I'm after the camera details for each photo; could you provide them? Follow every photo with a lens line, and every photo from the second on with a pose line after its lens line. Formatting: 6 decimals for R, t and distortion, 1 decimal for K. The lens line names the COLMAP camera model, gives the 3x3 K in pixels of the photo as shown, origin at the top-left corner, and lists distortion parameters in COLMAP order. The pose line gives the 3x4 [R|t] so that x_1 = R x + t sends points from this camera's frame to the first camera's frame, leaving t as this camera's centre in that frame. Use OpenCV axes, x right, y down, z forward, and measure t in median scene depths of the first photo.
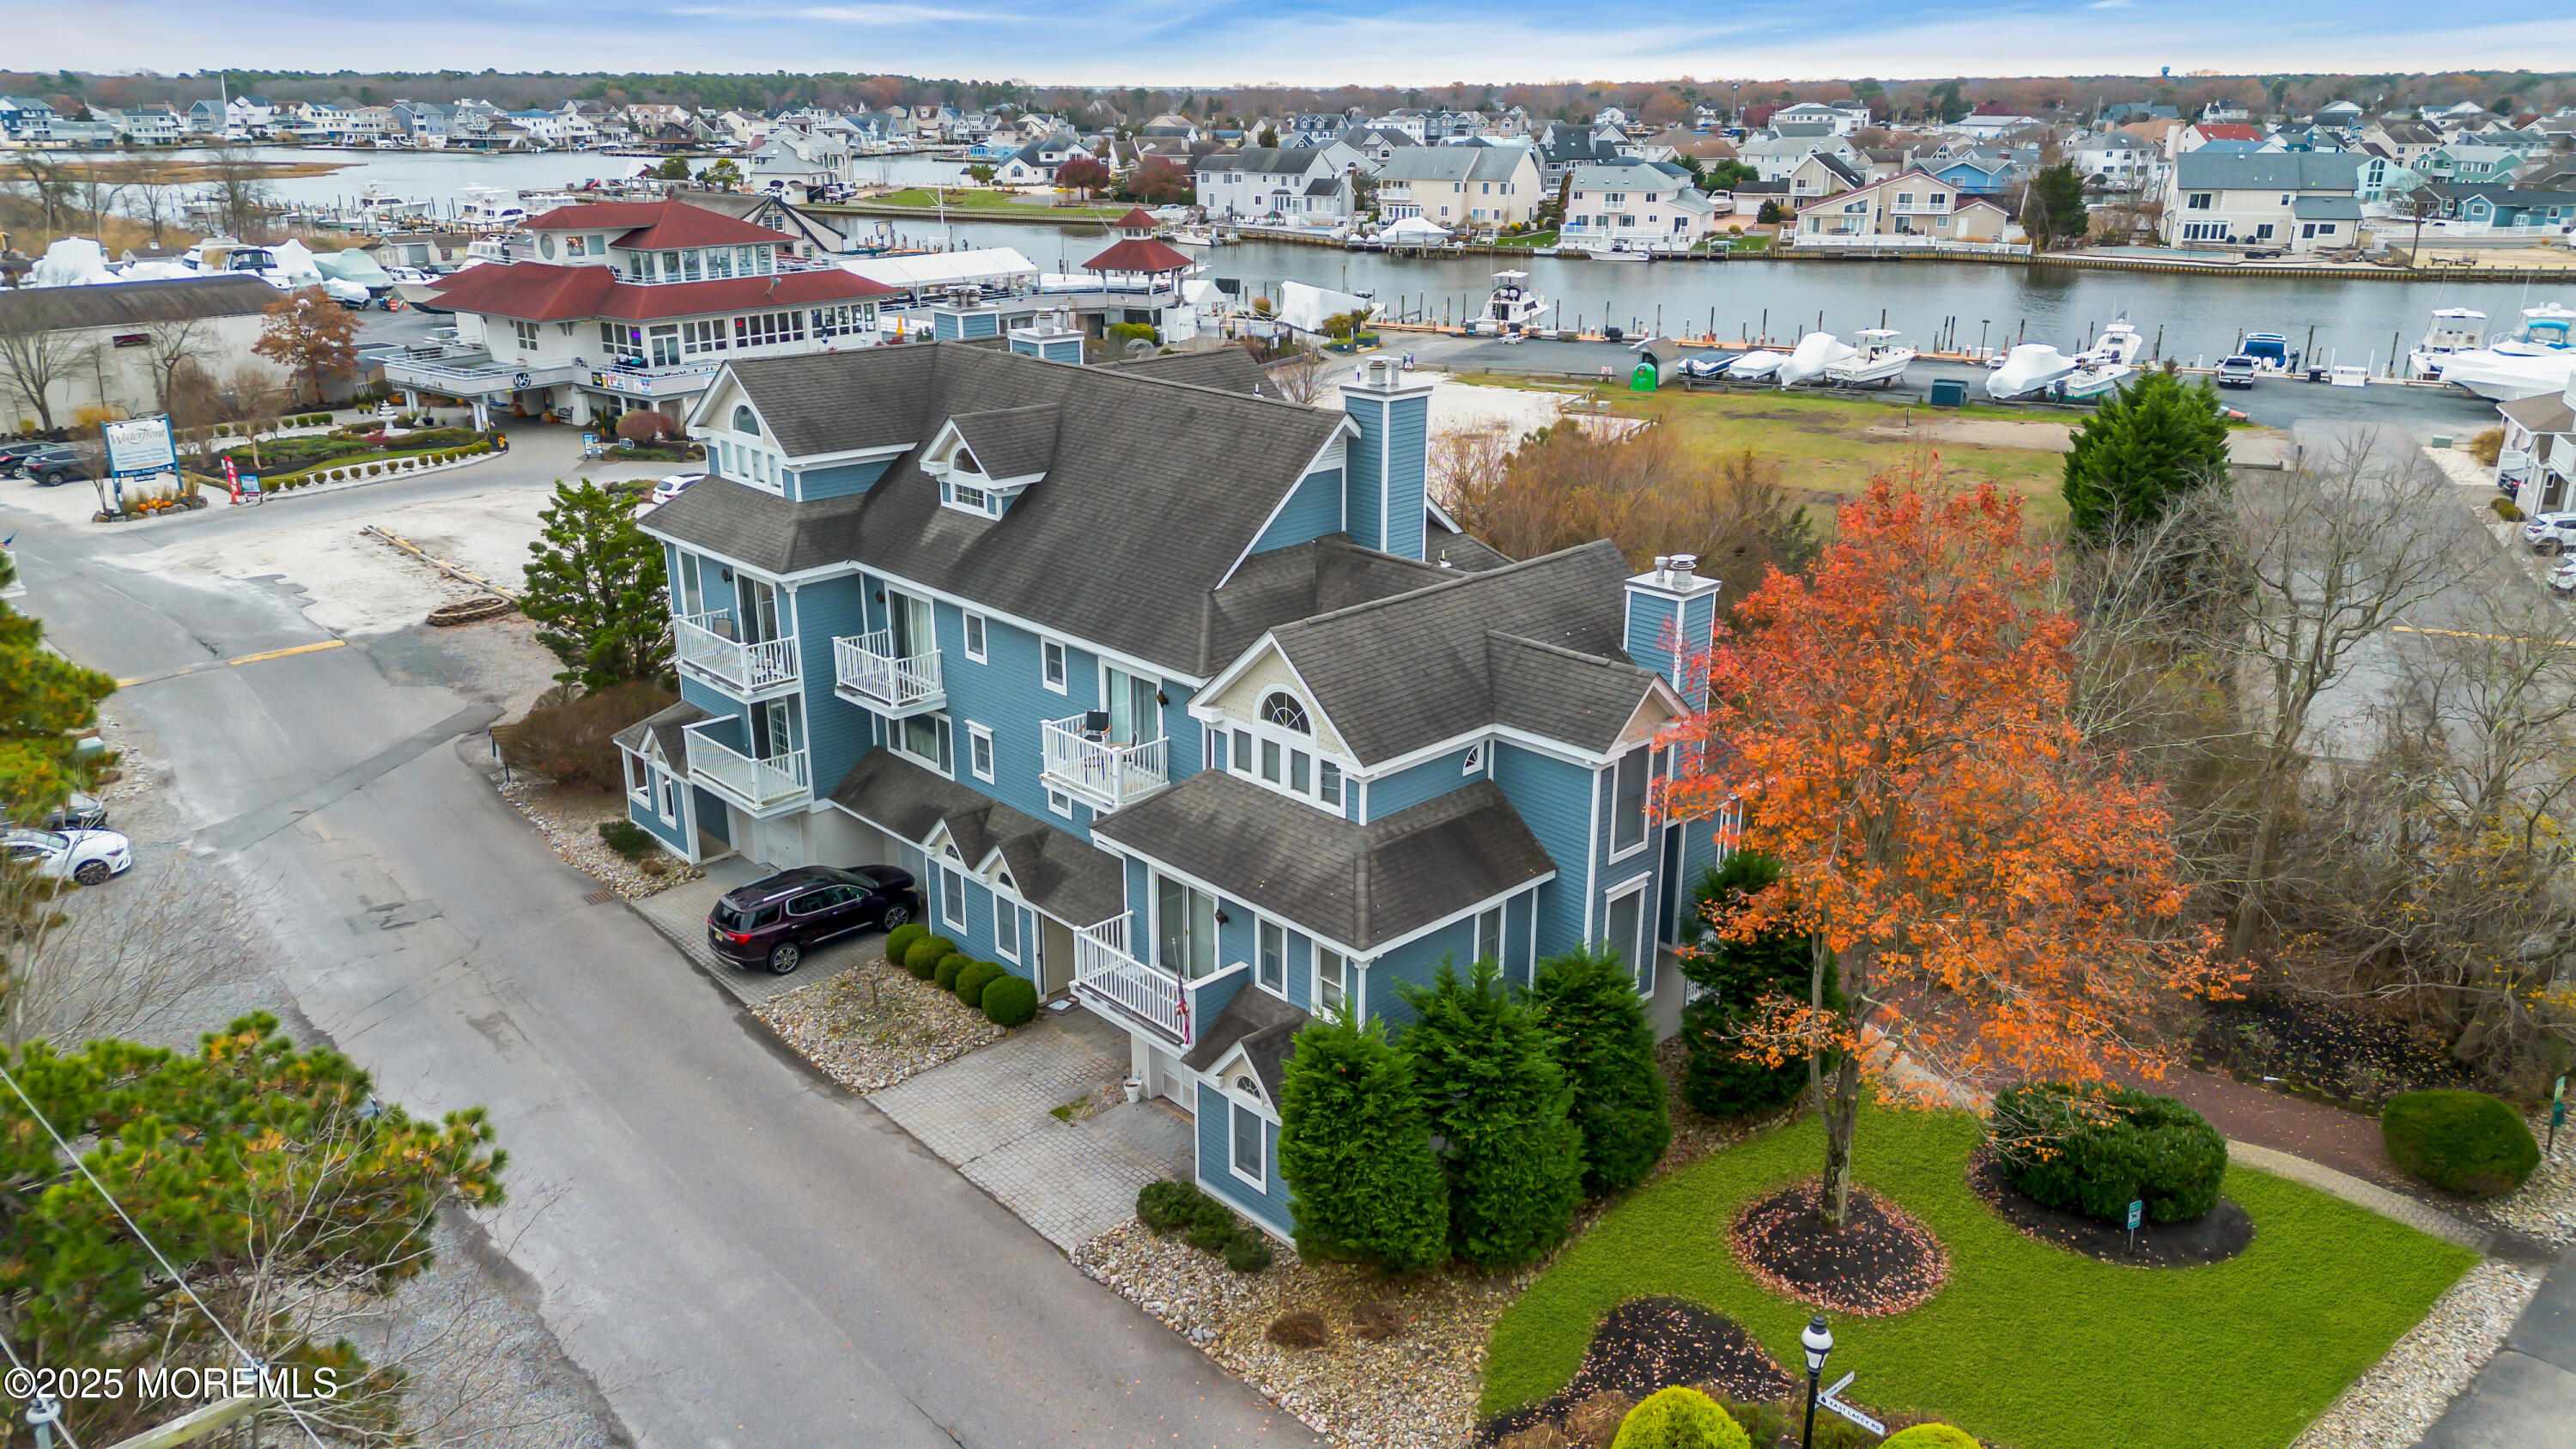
lens RADIAL K [[1813.3, 0, 1288.0], [0, 1813.3, 724.5], [0, 0, 1]] dist [0.071313, -0.065805]
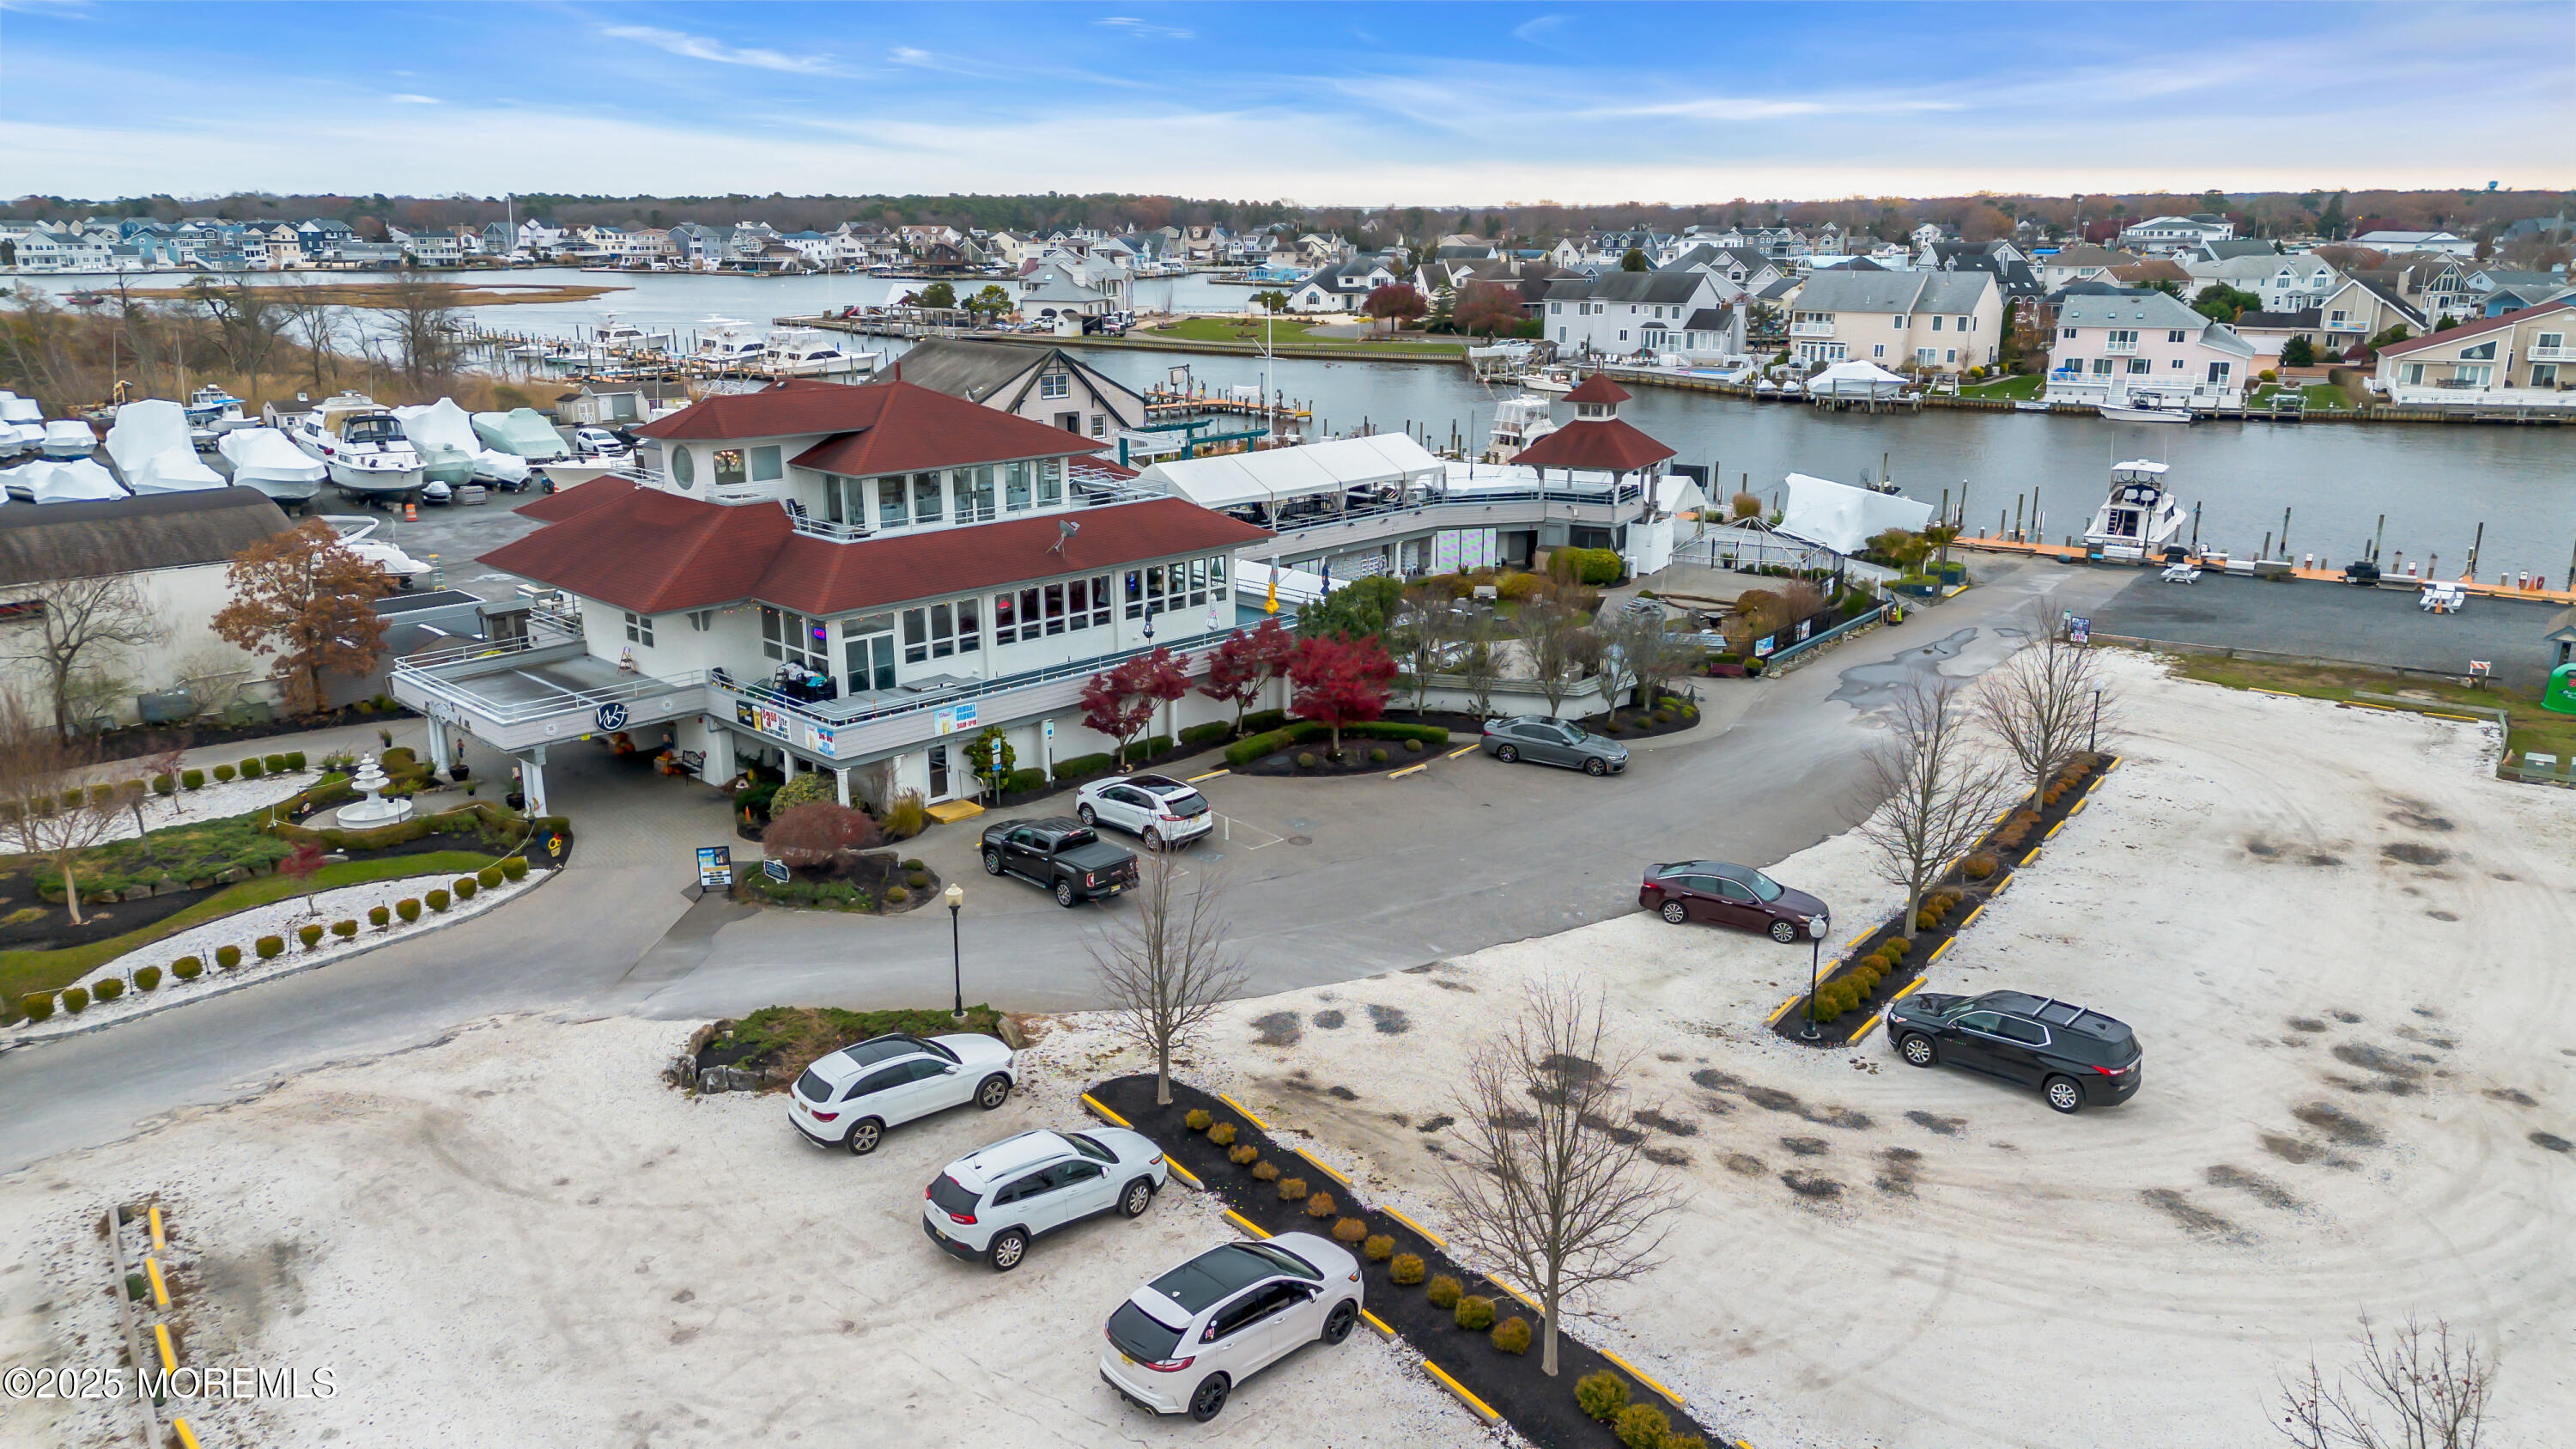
lens RADIAL K [[1813.3, 0, 1288.0], [0, 1813.3, 724.5], [0, 0, 1]] dist [0.071313, -0.065805]
pose [[0.991580, 0.032797, -0.125277, -0.056947], [-0.040123, 0.997601, -0.056407, -0.061748], [0.123127, 0.060959, 0.990517, 0.184563]]
